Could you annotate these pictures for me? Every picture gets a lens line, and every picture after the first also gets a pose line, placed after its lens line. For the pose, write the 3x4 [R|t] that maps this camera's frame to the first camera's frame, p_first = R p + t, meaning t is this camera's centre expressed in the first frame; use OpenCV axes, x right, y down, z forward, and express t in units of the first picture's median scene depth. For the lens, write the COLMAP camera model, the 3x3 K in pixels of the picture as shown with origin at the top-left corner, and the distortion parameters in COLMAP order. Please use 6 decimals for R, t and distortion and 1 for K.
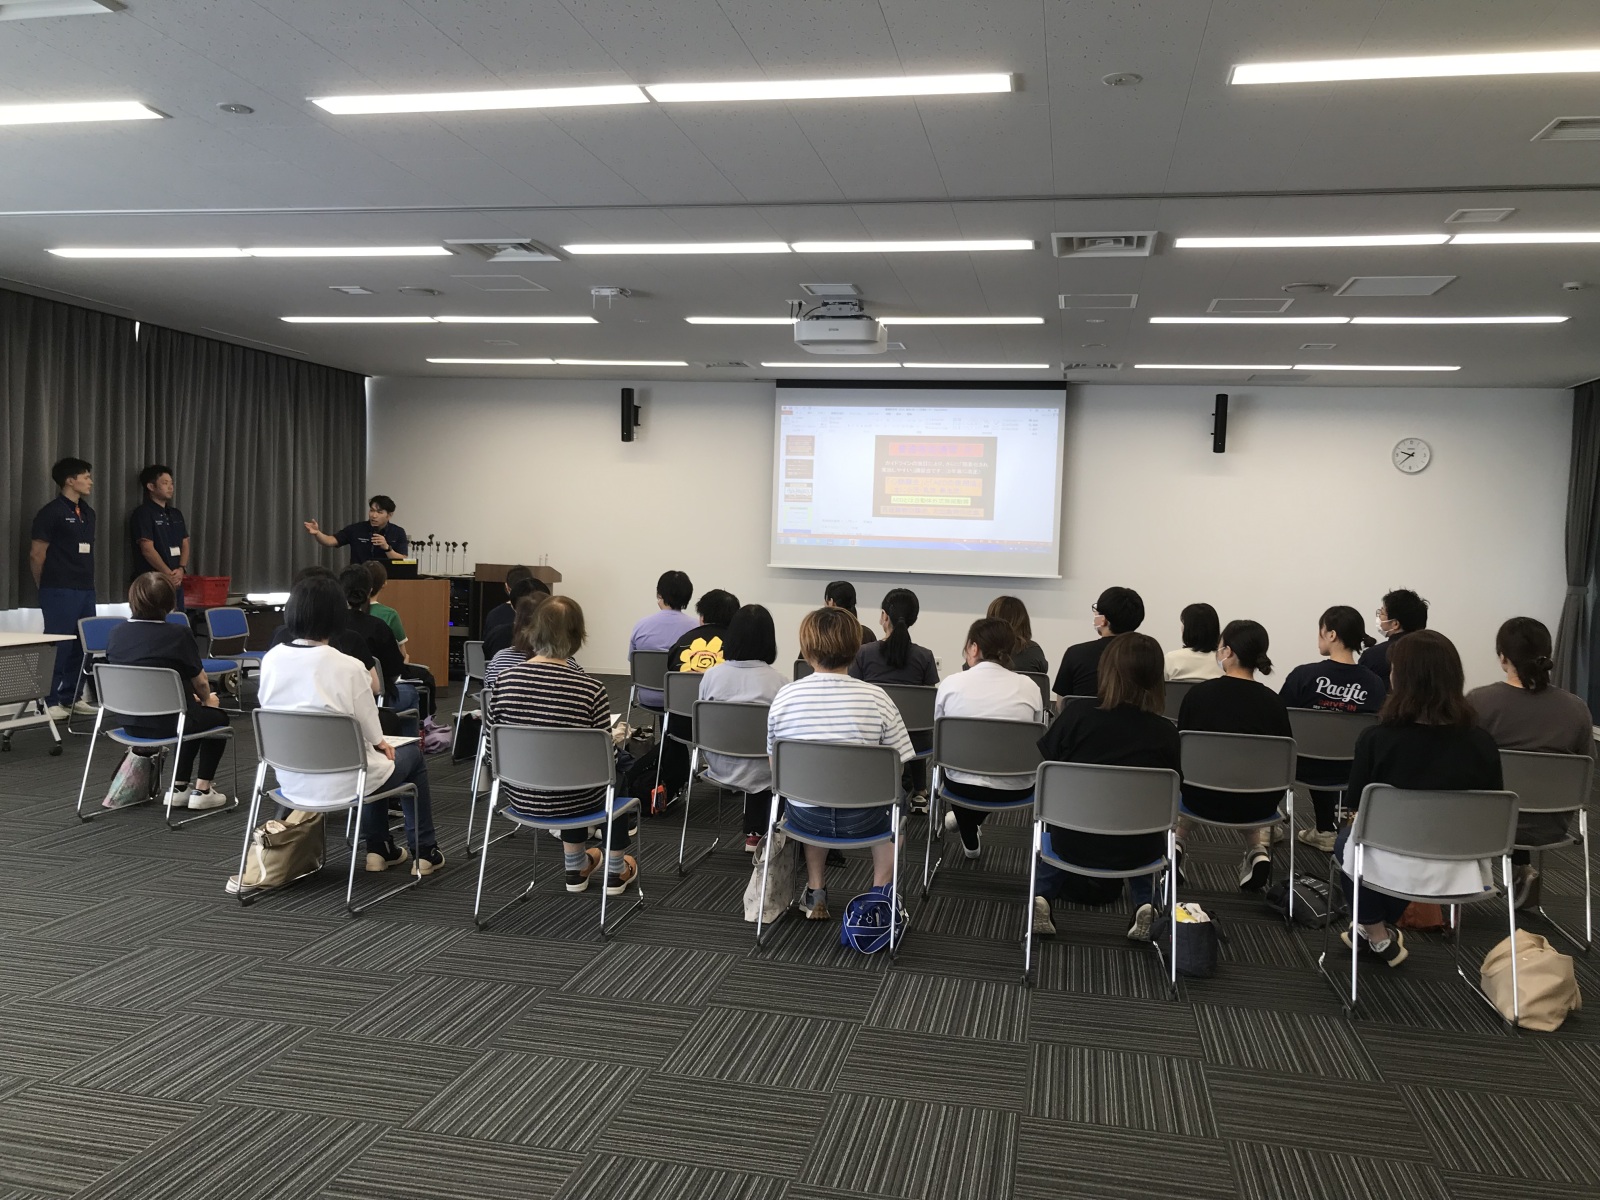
lens RADIAL K [[1300.0, 0, 800.7], [0, 1300.0, 594.2], [0, 0, 1]] dist [0.011943, -0.017973]
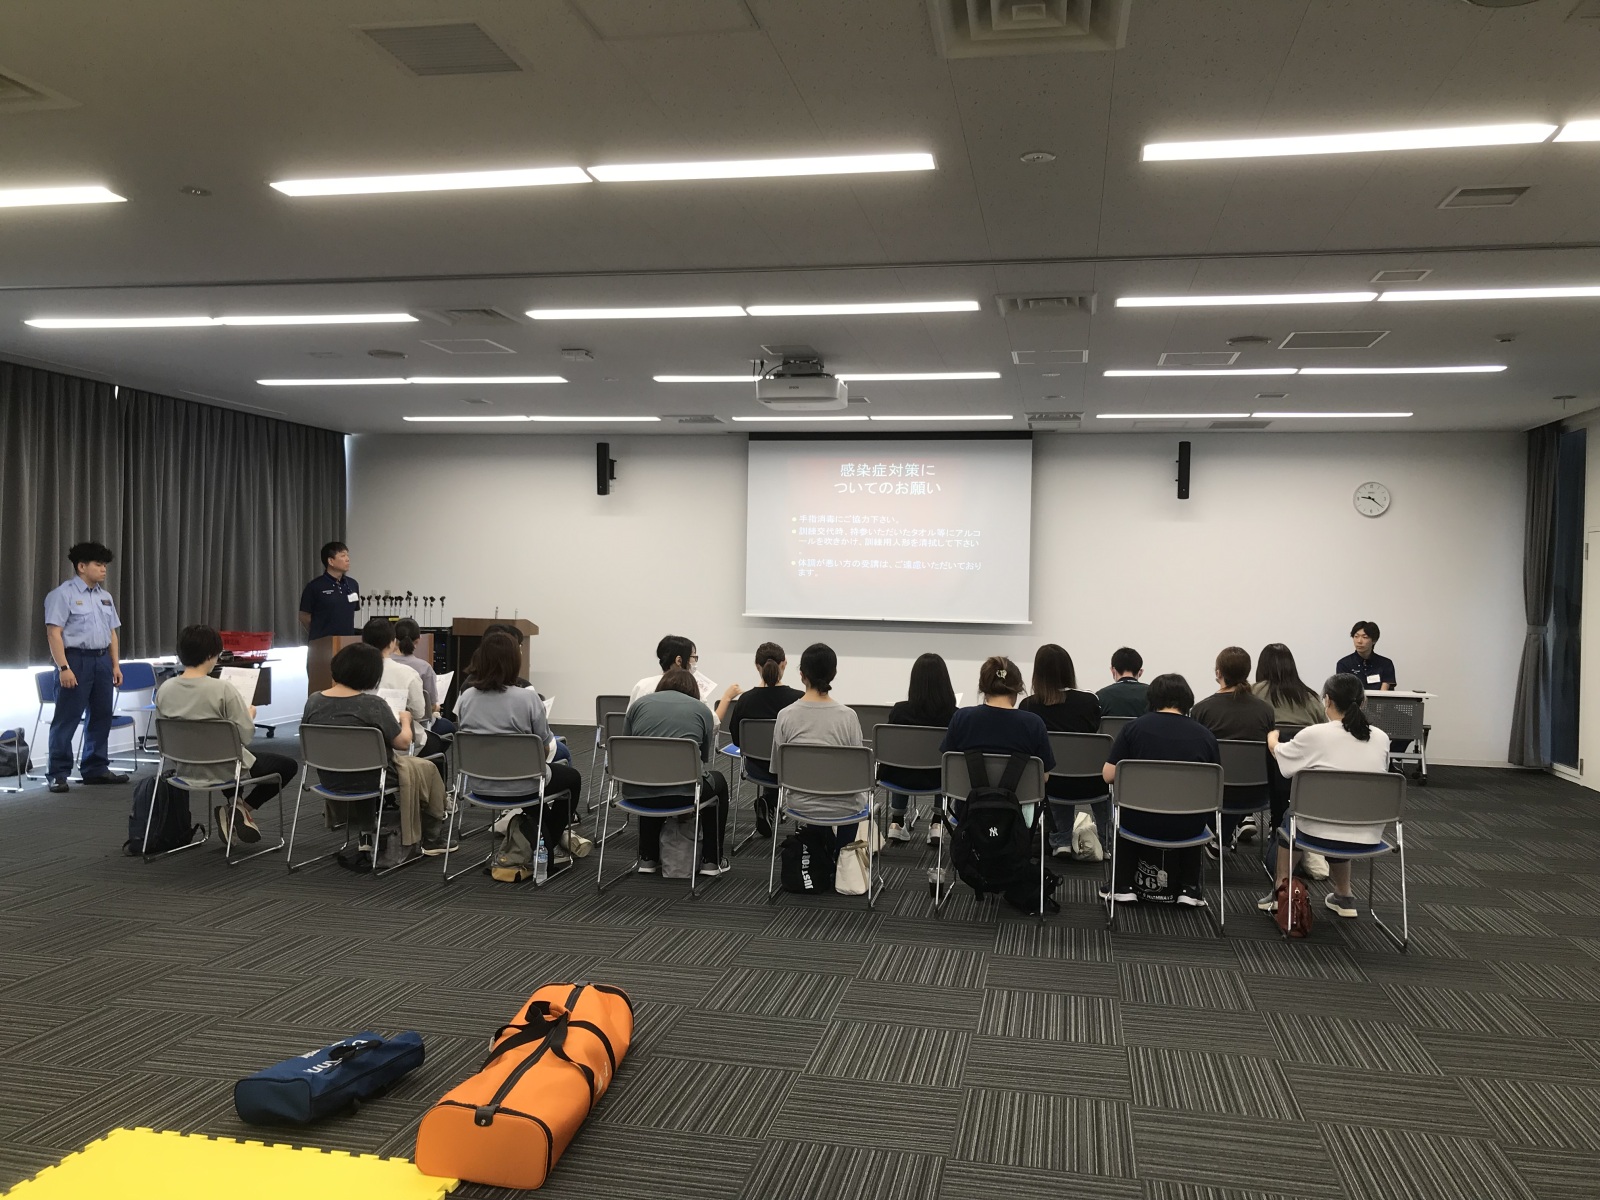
lens RADIAL K [[1300.0, 0, 800.5], [0, 1300.0, 605.1], [0, 0, 1]] dist [0.011943, -0.017973]
pose [[0.999895, -0.014123, 0.003260, 0.031162], [0.014199, 0.999591, -0.024816, -0.008368], [-0.002908, 0.024859, 0.999687, -0.024070]]
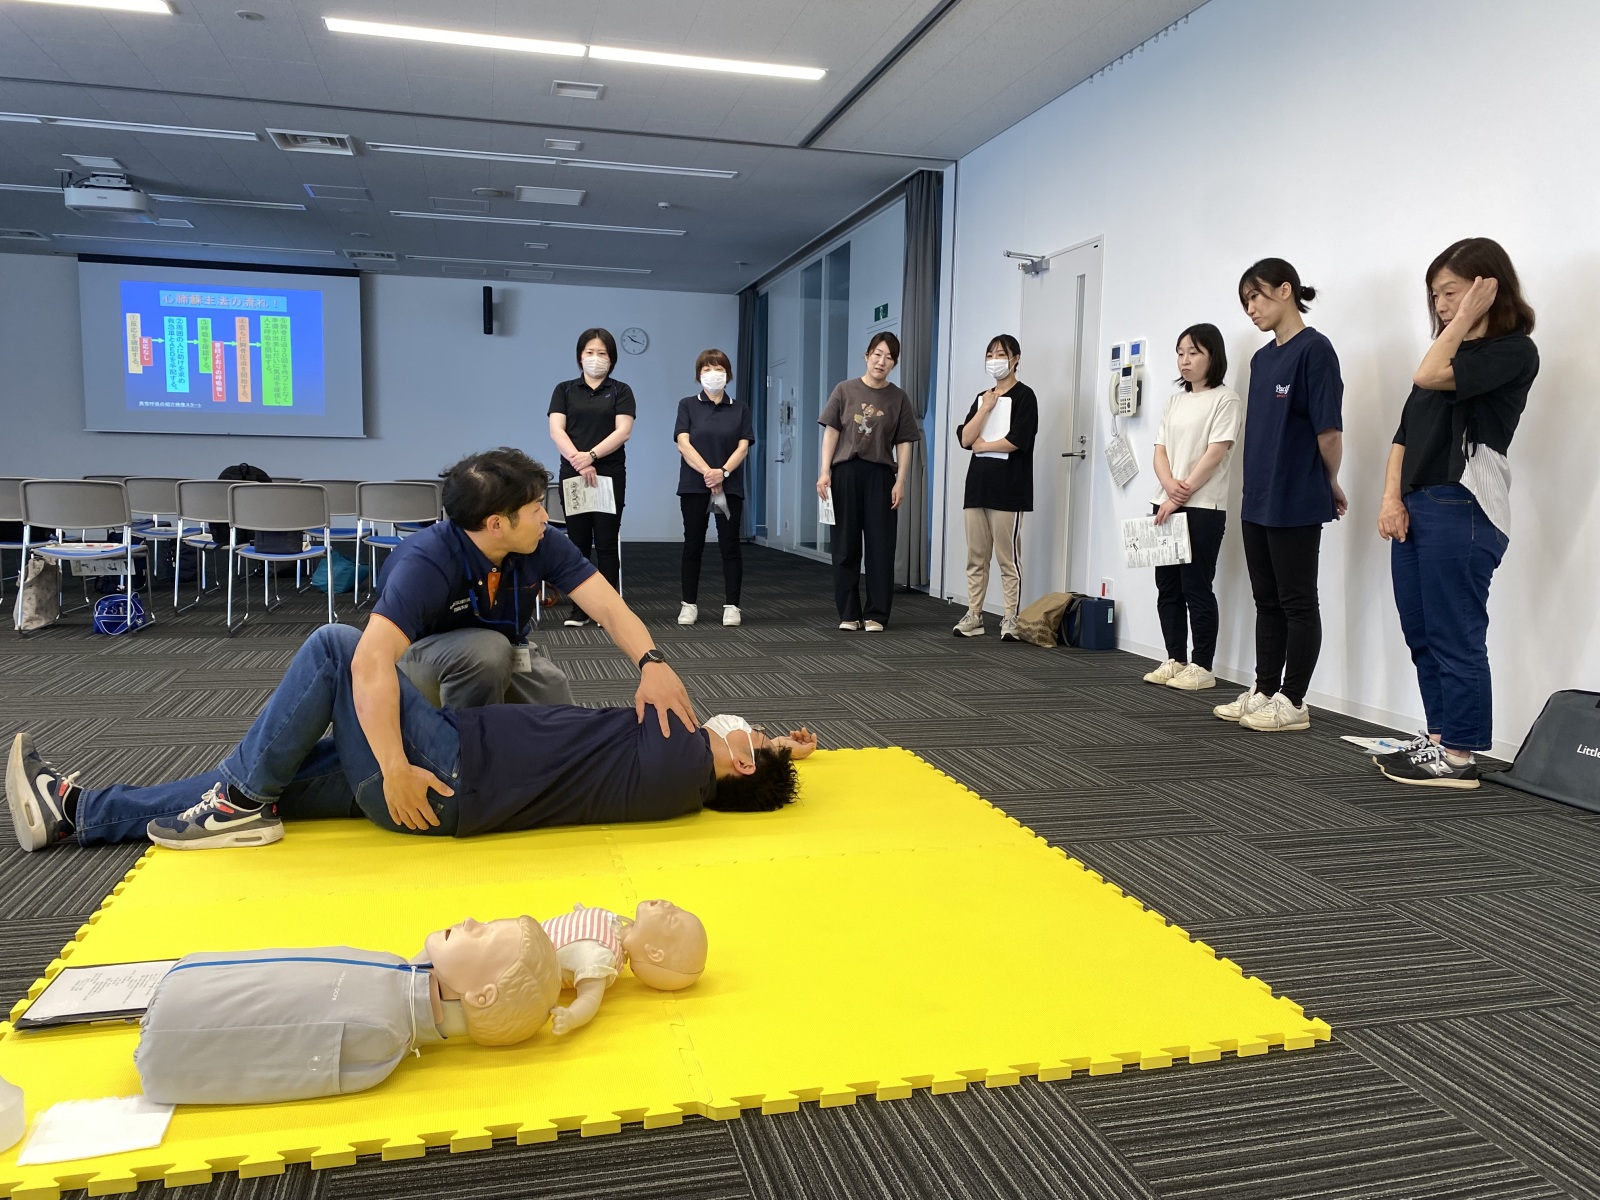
lens RADIAL K [[1224.3, 0, 797.2], [0, 1224.3, 606.3], [0, 0, 1]] dist [0.029628, -0.029672]
pose [[0.897008, -0.065294, 0.437164, 0.096843], [0.032337, 0.996073, 0.082420, 0.115795], [-0.440829, -0.059795, 0.895597, -0.372417]]
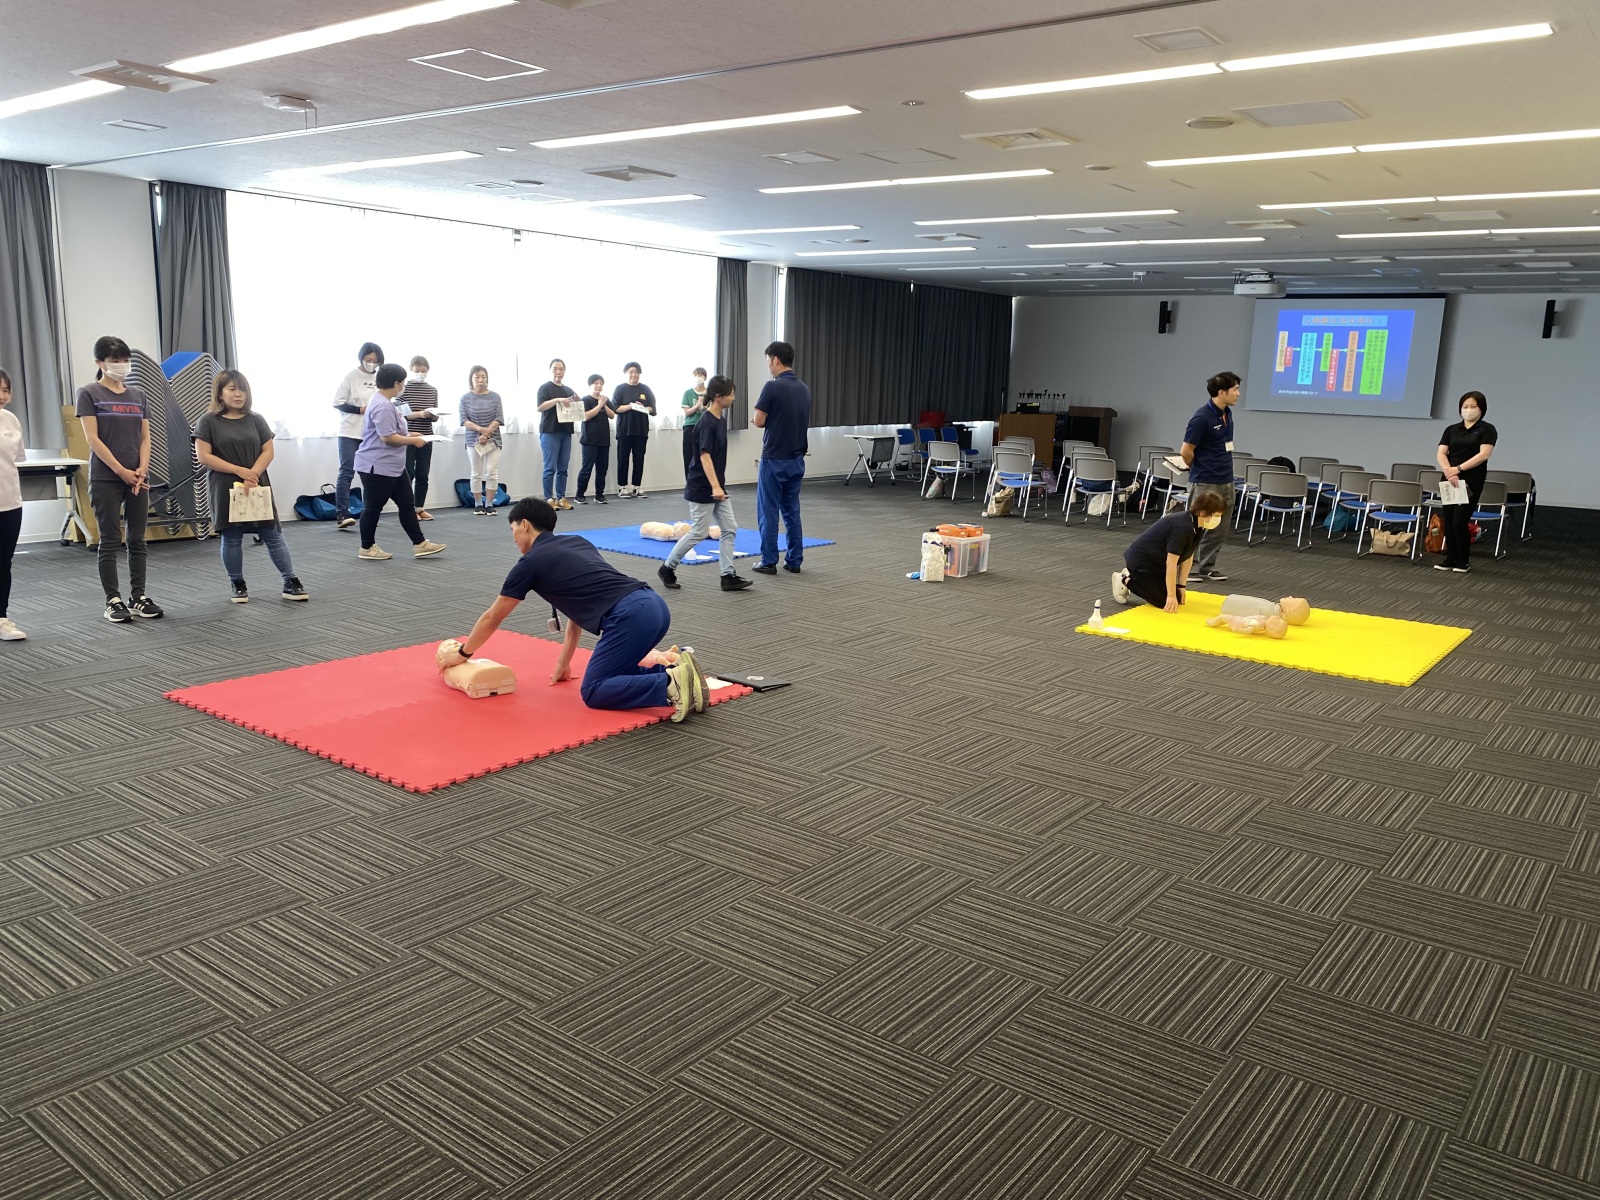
lens RADIAL K [[1224.3, 0, 805.4], [0, 1224.3, 619.6], [0, 0, 1]] dist [0.029628, -0.029672]
pose [[0.901333, 0.086563, -0.424389, 0.319037], [-0.024236, 0.988370, 0.150124, 0.044657], [0.432449, -0.125026, 0.892948, -1.356929]]
